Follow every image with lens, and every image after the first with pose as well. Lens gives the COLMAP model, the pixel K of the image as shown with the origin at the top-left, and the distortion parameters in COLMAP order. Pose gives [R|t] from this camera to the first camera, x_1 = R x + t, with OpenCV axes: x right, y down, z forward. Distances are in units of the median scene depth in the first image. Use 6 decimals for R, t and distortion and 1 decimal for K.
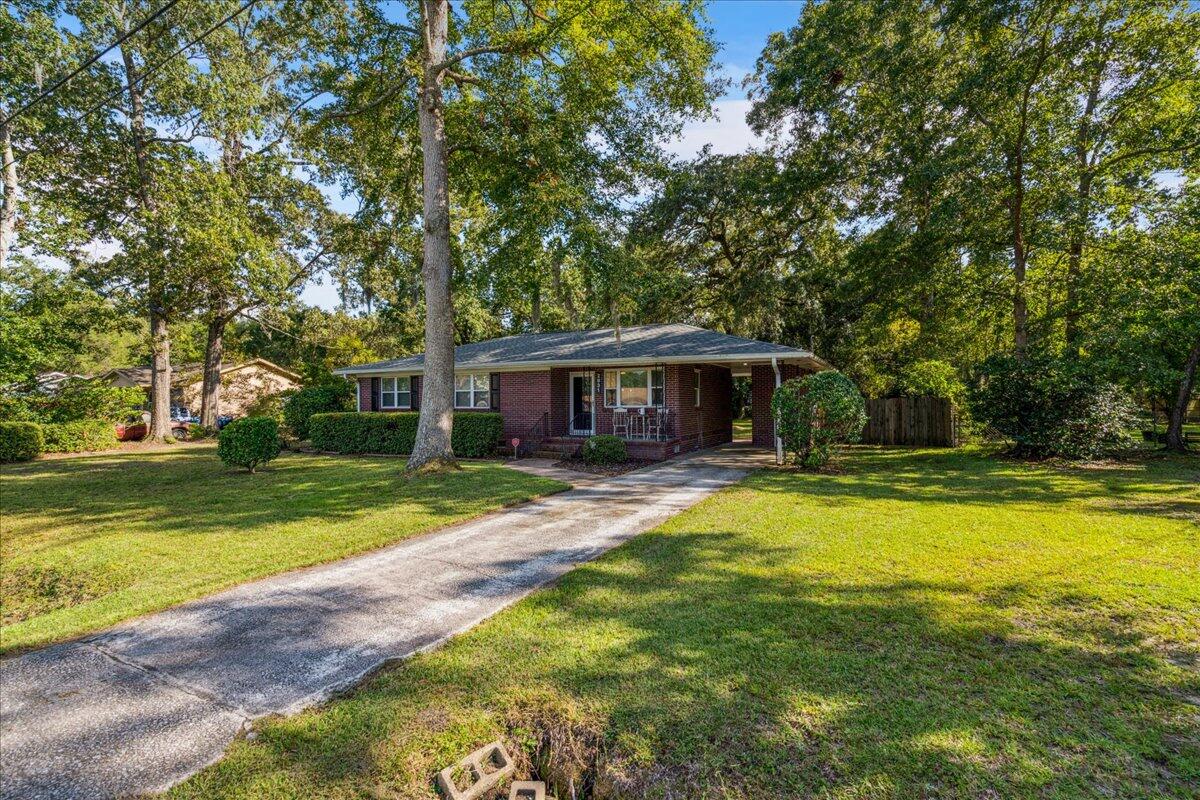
lens RADIAL K [[548.3, 0, 598.4], [0, 548.3, 397.9], [0, 0, 1]] dist [-0.002735, 0.000076]
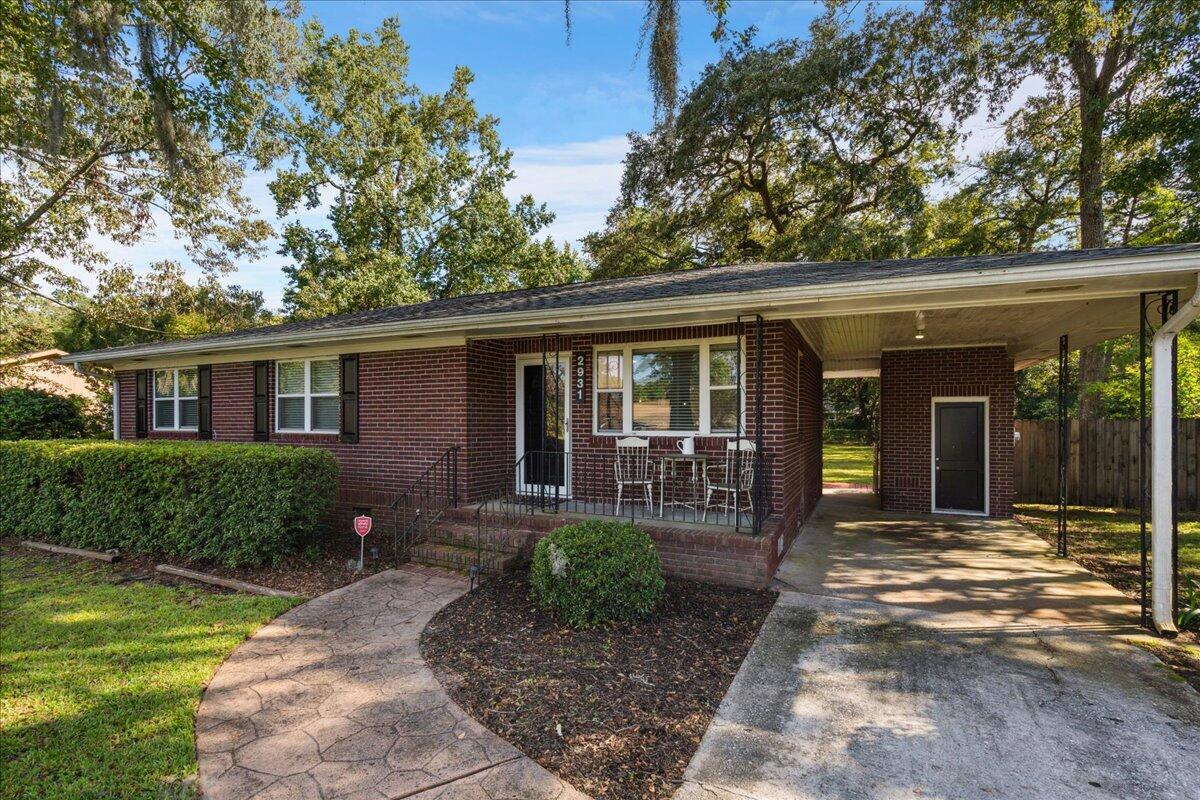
lens RADIAL K [[567.9, 0, 598.9], [0, 567.9, 421.1], [0, 0, 1]] dist [0.000368, 0.000032]
pose [[0.999510, 0.006760, 0.030578, 0.001771], [-0.006831, 0.999974, 0.002232, 0.005505], [-0.030563, -0.002440, 0.999530, 0.546386]]
